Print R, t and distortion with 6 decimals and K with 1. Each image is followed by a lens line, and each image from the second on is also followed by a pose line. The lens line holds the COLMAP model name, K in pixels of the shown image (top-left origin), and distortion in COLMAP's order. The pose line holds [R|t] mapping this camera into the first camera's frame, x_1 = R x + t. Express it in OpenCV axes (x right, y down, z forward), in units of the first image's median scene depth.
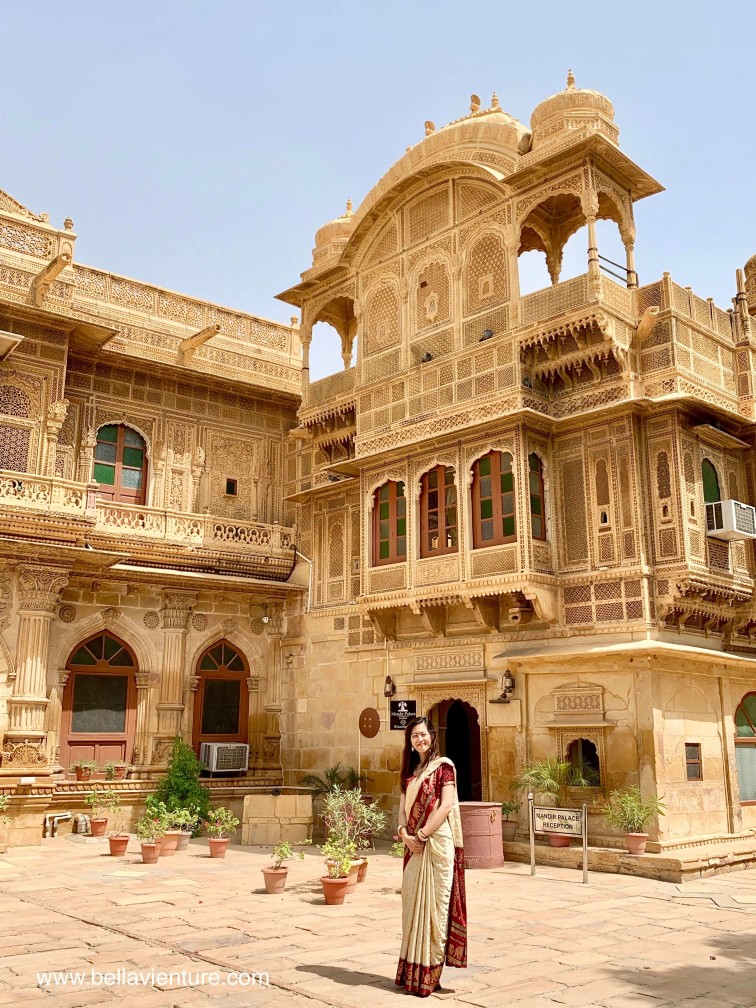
lens RADIAL K [[916.2, 0, 383.8], [0, 916.2, 502.1], [0, 0, 1]] dist [0.065229, -0.114327]
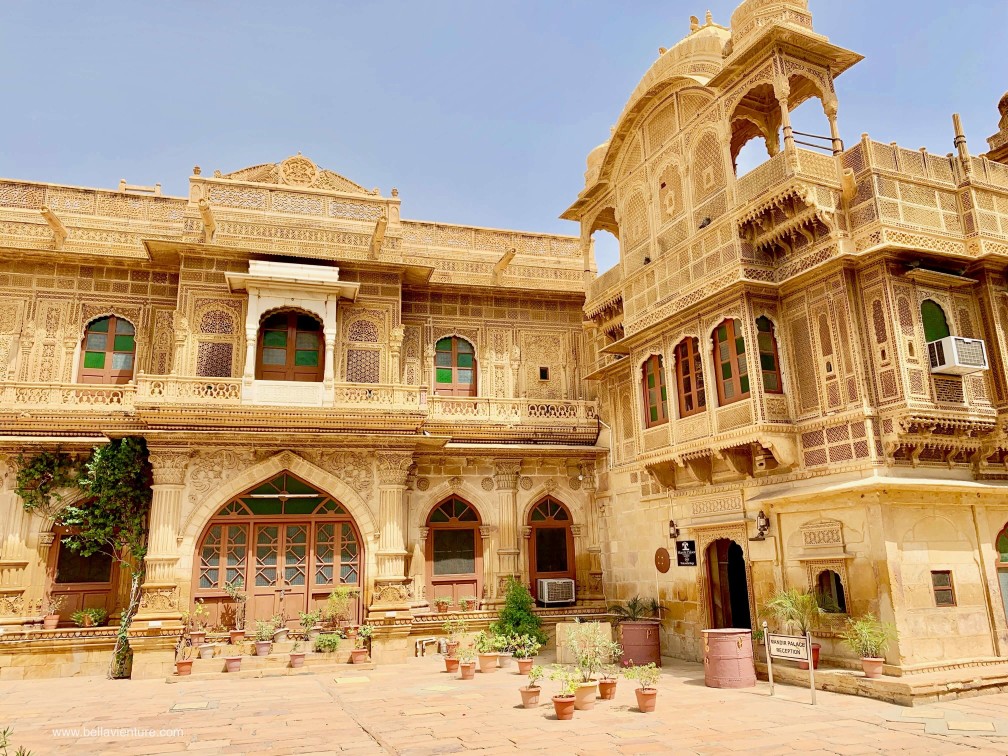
lens RADIAL K [[743.7, 0, 499.5], [0, 743.7, 371.0], [0, 0, 1]] dist [0.026916, -0.019147]
pose [[0.943155, -0.116904, -0.311114, 0.125999], [0.113885, 0.993102, -0.027920, 0.001720], [0.312231, -0.009099, 0.949963, 0.029513]]
